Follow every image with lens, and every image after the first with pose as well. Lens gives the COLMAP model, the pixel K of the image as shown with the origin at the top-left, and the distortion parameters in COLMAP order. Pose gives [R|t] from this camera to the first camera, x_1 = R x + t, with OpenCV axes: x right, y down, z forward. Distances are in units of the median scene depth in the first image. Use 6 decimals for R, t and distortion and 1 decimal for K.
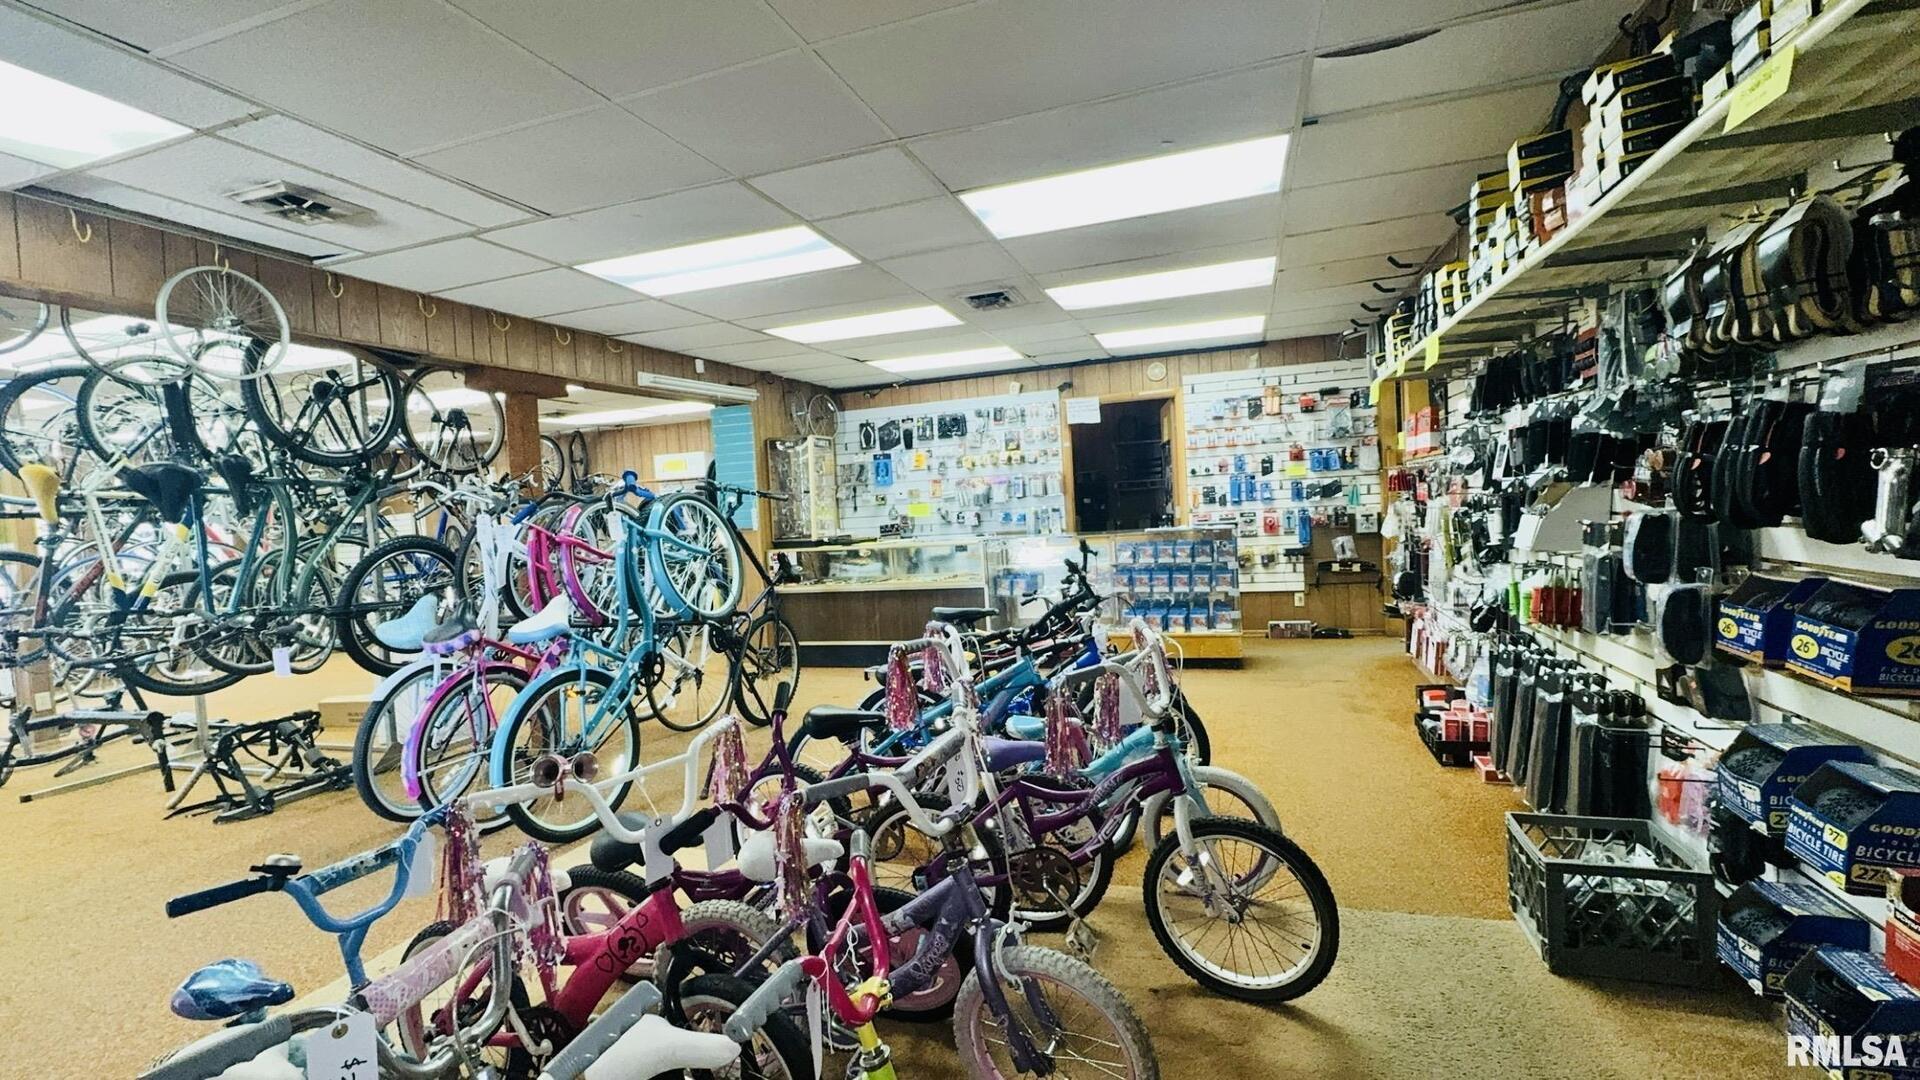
lens RADIAL K [[796.0, 0, 960.0], [0, 796.0, 540.0], [0, 0, 1]] dist [0.000076, -0.000486]
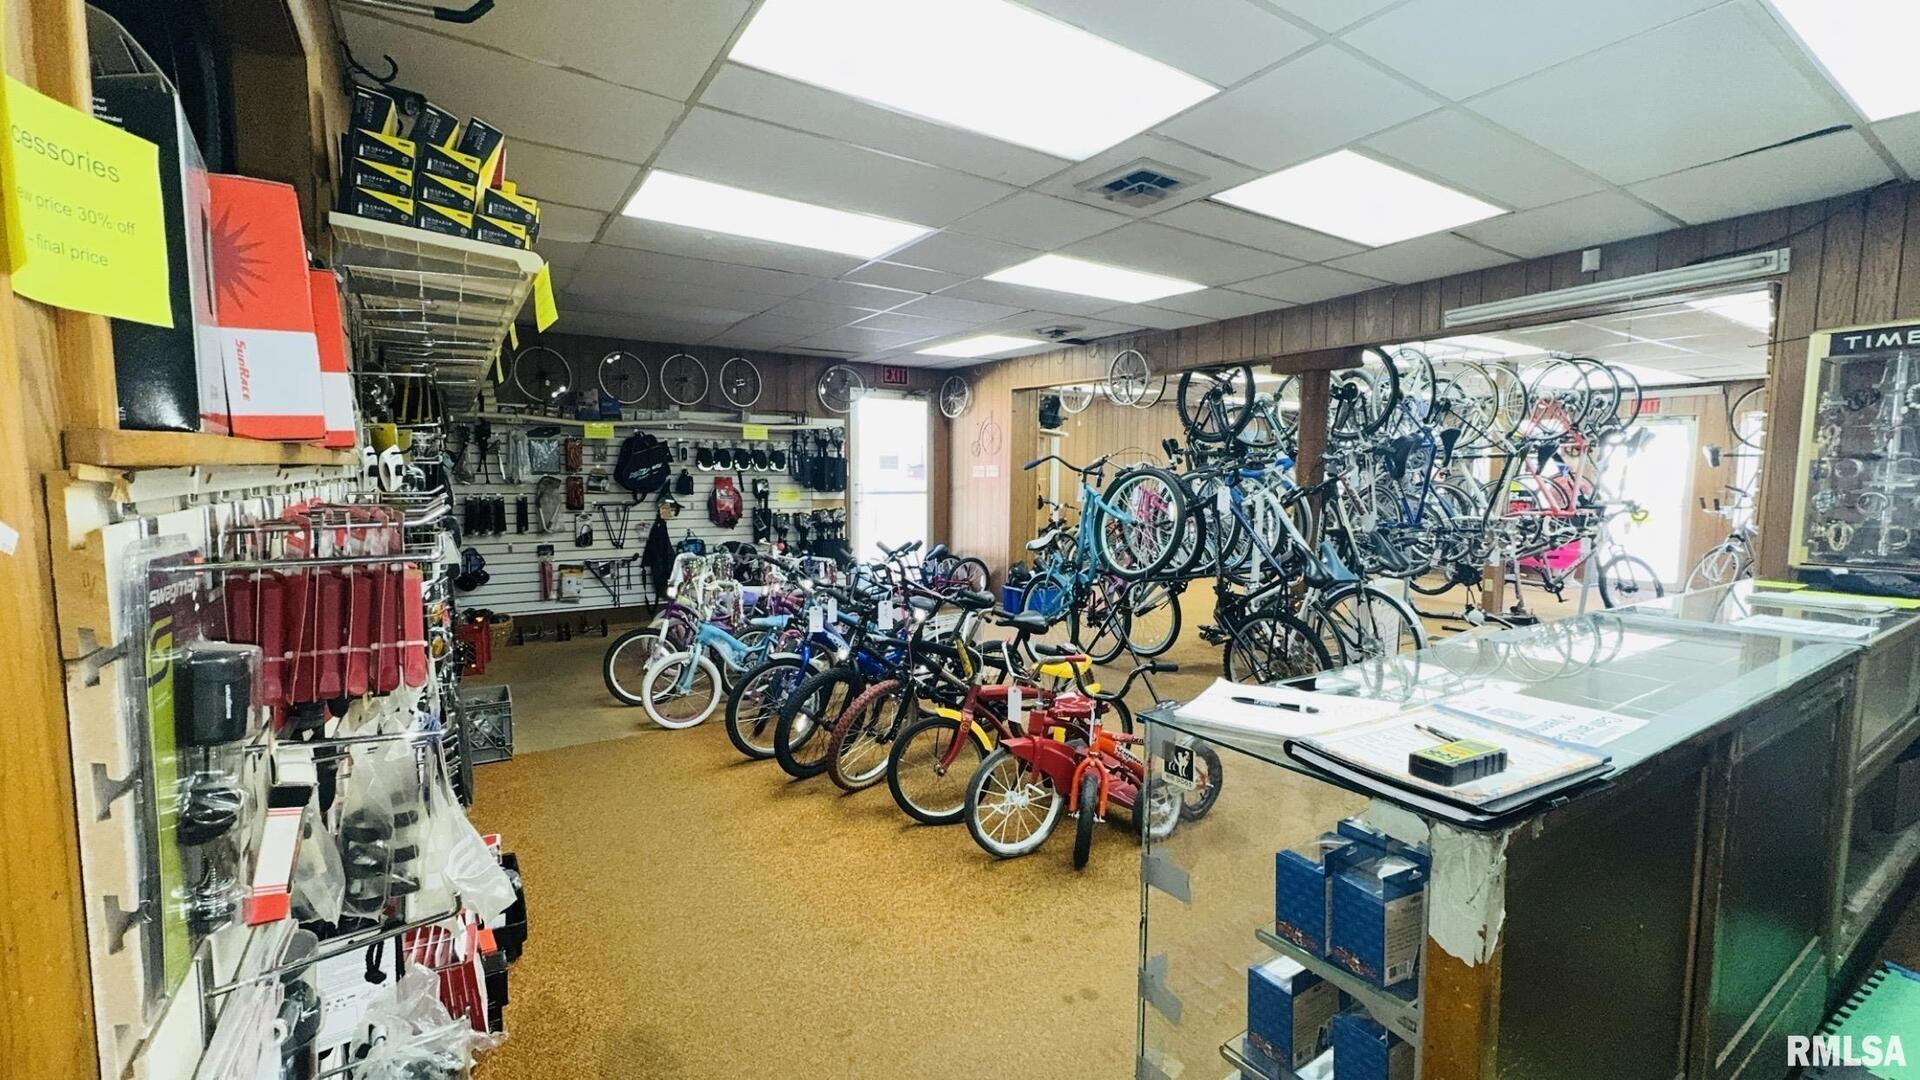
lens RADIAL K [[796.0, 0, 960.0], [0, 796.0, 540.0], [0, 0, 1]] dist [0.000076, -0.000486]
pose [[-0.622166, 0.118764, -0.773824, 0.859066], [-0.003492, 0.987996, 0.154443, -0.158223], [0.782877, 0.098792, -0.614283, 1.723627]]
